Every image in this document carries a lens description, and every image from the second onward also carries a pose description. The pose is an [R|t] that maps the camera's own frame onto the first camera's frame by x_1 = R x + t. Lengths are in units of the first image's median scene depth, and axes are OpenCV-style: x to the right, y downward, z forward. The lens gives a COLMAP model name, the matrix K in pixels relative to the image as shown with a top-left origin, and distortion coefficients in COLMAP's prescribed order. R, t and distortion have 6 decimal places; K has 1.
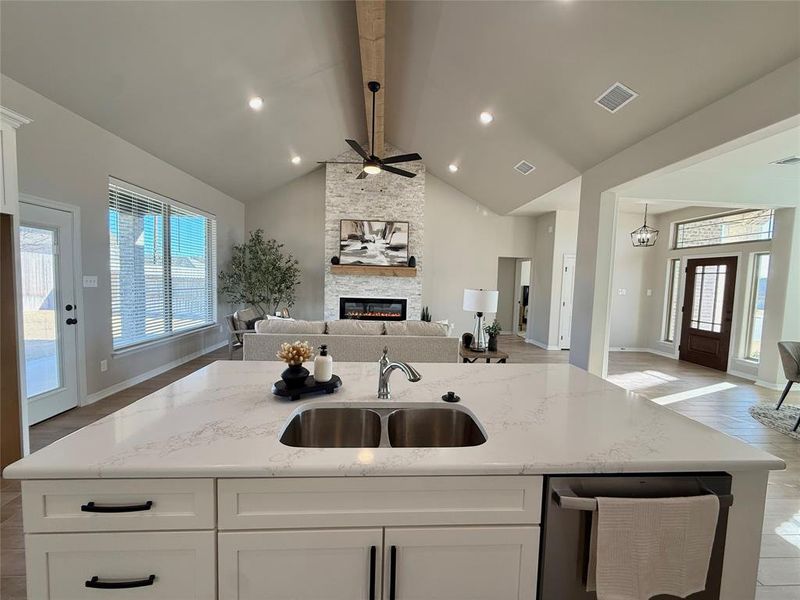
lens RADIAL K [[319.9, 0, 400.0], [0, 319.9, 300.0], [0, 0, 1]] dist [0.000031, 0.000255]
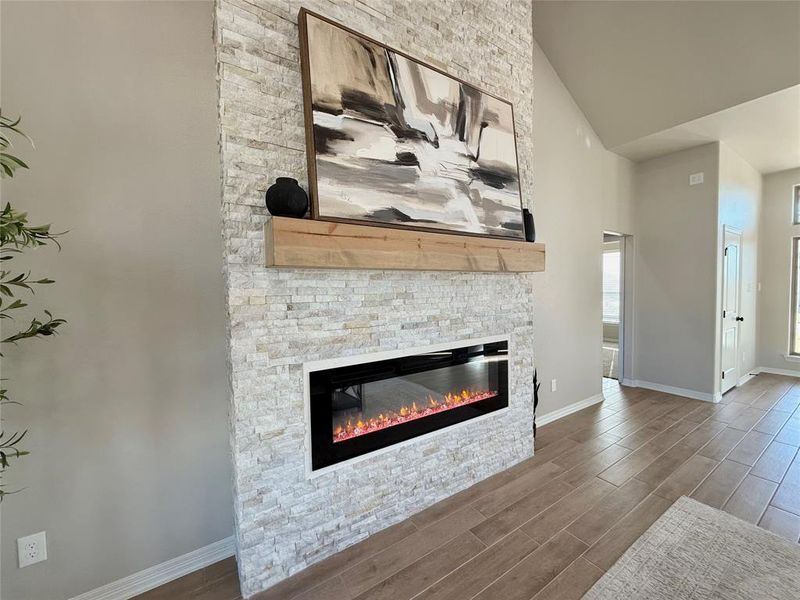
lens RADIAL K [[319.9, 0, 400.0], [0, 319.9, 300.0], [0, 0, 1]] dist [0.000031, 0.000255]
pose [[0.868491, -0.065179, 0.491402, -0.244422], [0.077419, 0.996988, -0.004589, -0.052999], [-0.489623, 0.042029, 0.870921, 0.788008]]
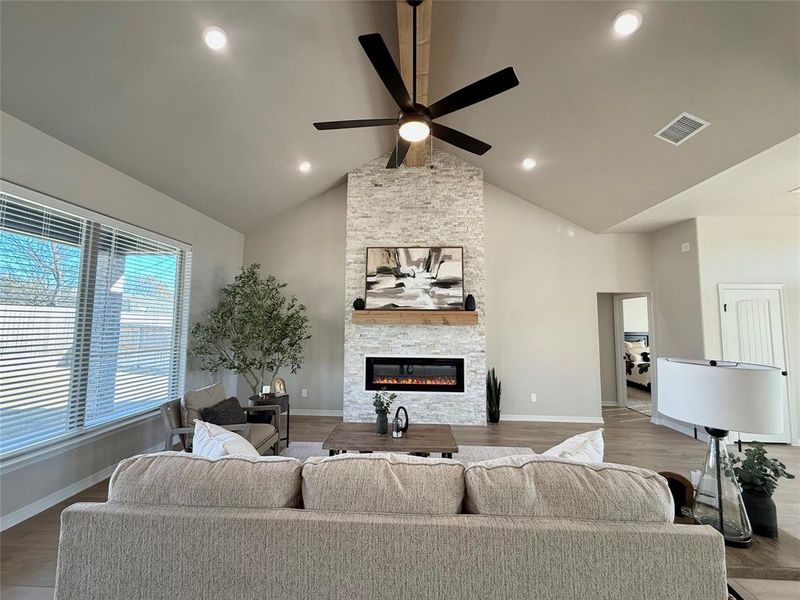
lens RADIAL K [[319.9, 0, 400.0], [0, 319.9, 300.0], [0, 0, 1]] dist [0.000031, 0.000255]
pose [[0.993990, -0.029700, -0.105365, -0.038879], [0.014462, 0.989684, -0.142534, -0.030941], [0.108512, 0.140154, 0.984166, 0.315661]]
